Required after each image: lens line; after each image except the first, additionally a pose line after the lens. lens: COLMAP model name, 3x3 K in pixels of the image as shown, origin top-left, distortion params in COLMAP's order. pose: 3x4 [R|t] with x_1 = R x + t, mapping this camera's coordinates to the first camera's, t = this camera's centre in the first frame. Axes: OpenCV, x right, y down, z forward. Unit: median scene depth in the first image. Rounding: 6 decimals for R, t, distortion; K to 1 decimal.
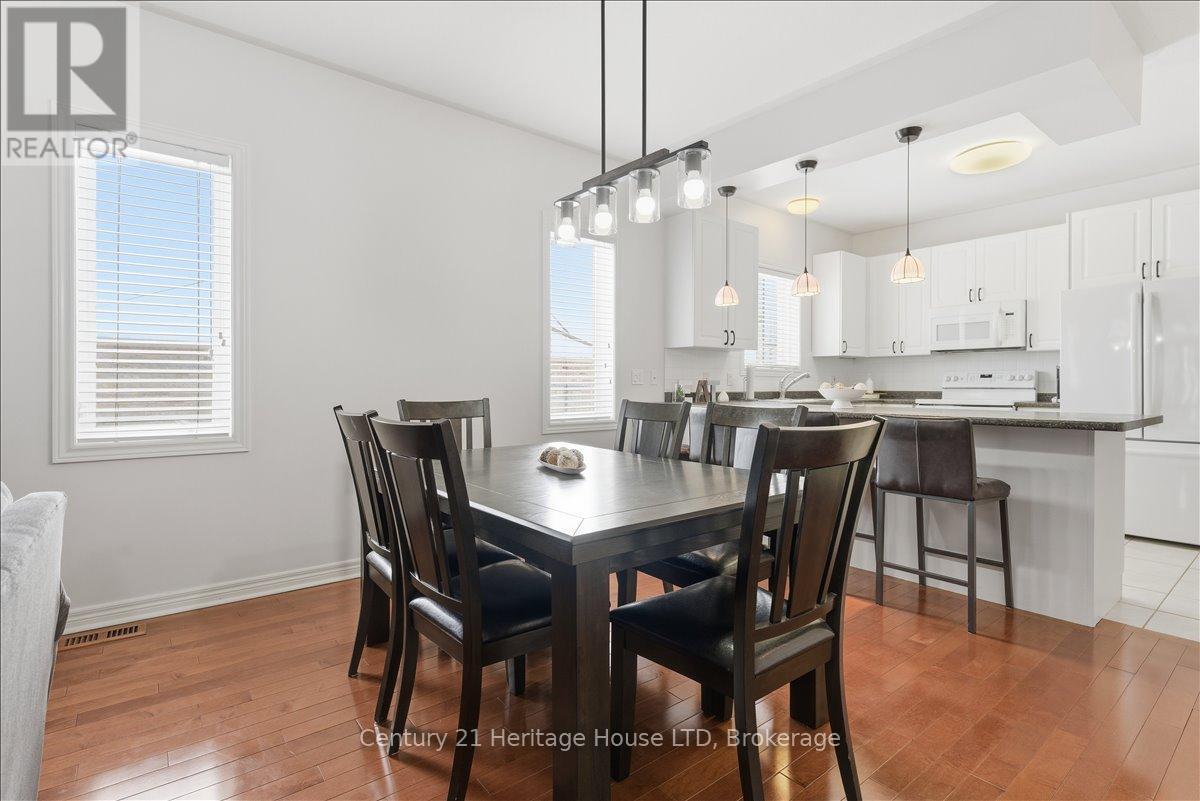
lens RADIAL K [[585.4, 0, 598.5], [0, 585.4, 386.6], [0, 0, 1]] dist [0.004679, 0.000546]
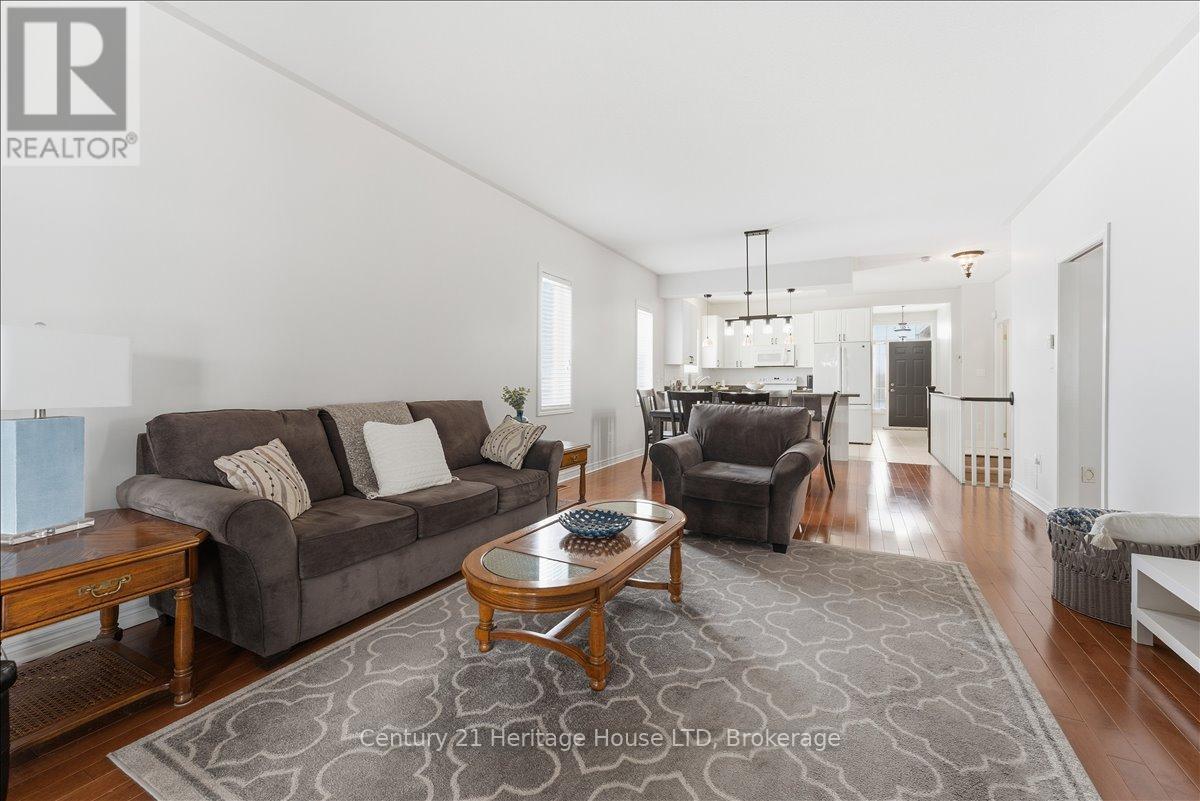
lens RADIAL K [[489.4, 0, 601.1], [0, 489.4, 388.4], [0, 0, 1]] dist [0.000364, 0.000131]
pose [[0.921042, -0.004169, 0.389440, -0.697900], [0.000058, 0.999944, 0.010568, -0.000967], [-0.389462, -0.009711, 0.920991, -0.446881]]
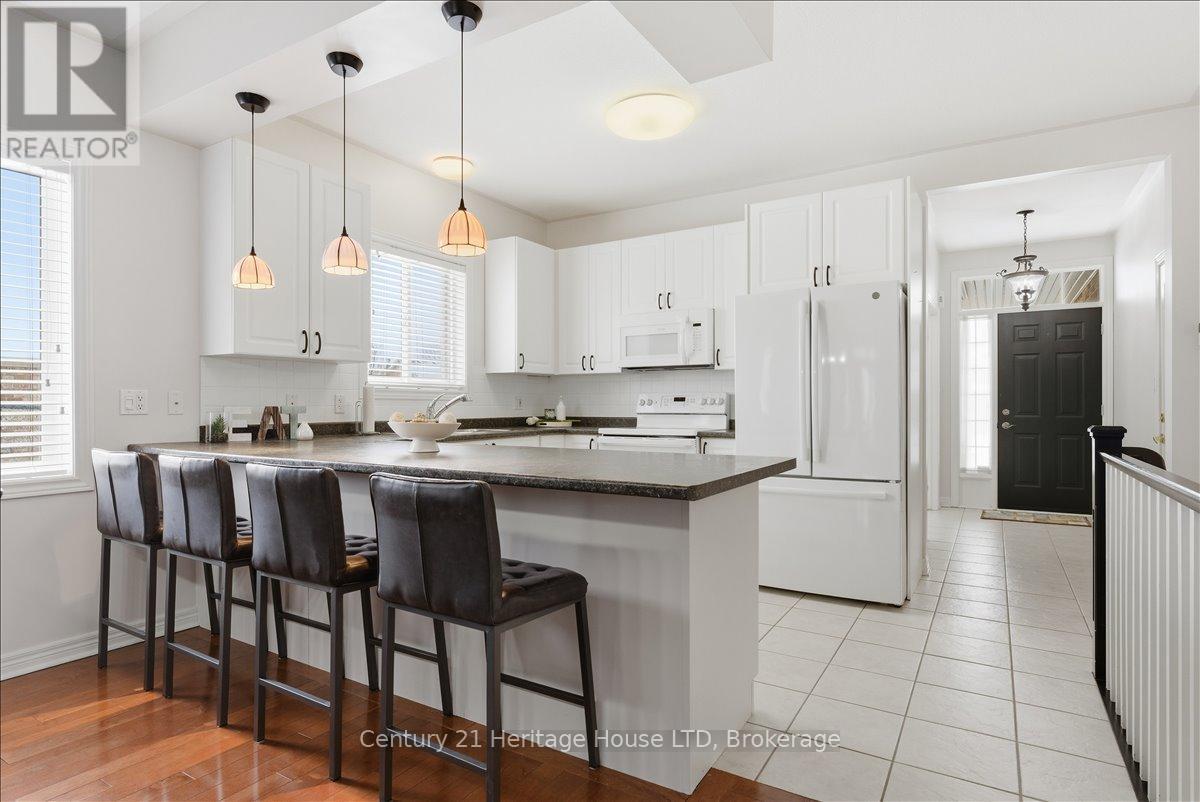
lens RADIAL K [[647.7, 0, 600.0], [0, 647.7, 401.0], [0, 0, 1]] dist [0.021164, 0.000607]
pose [[0.941819, -0.000120, 0.336120, 0.269914], [0.002731, 0.999970, -0.007296, -0.010121], [-0.336109, 0.007790, 0.941791, 0.188163]]
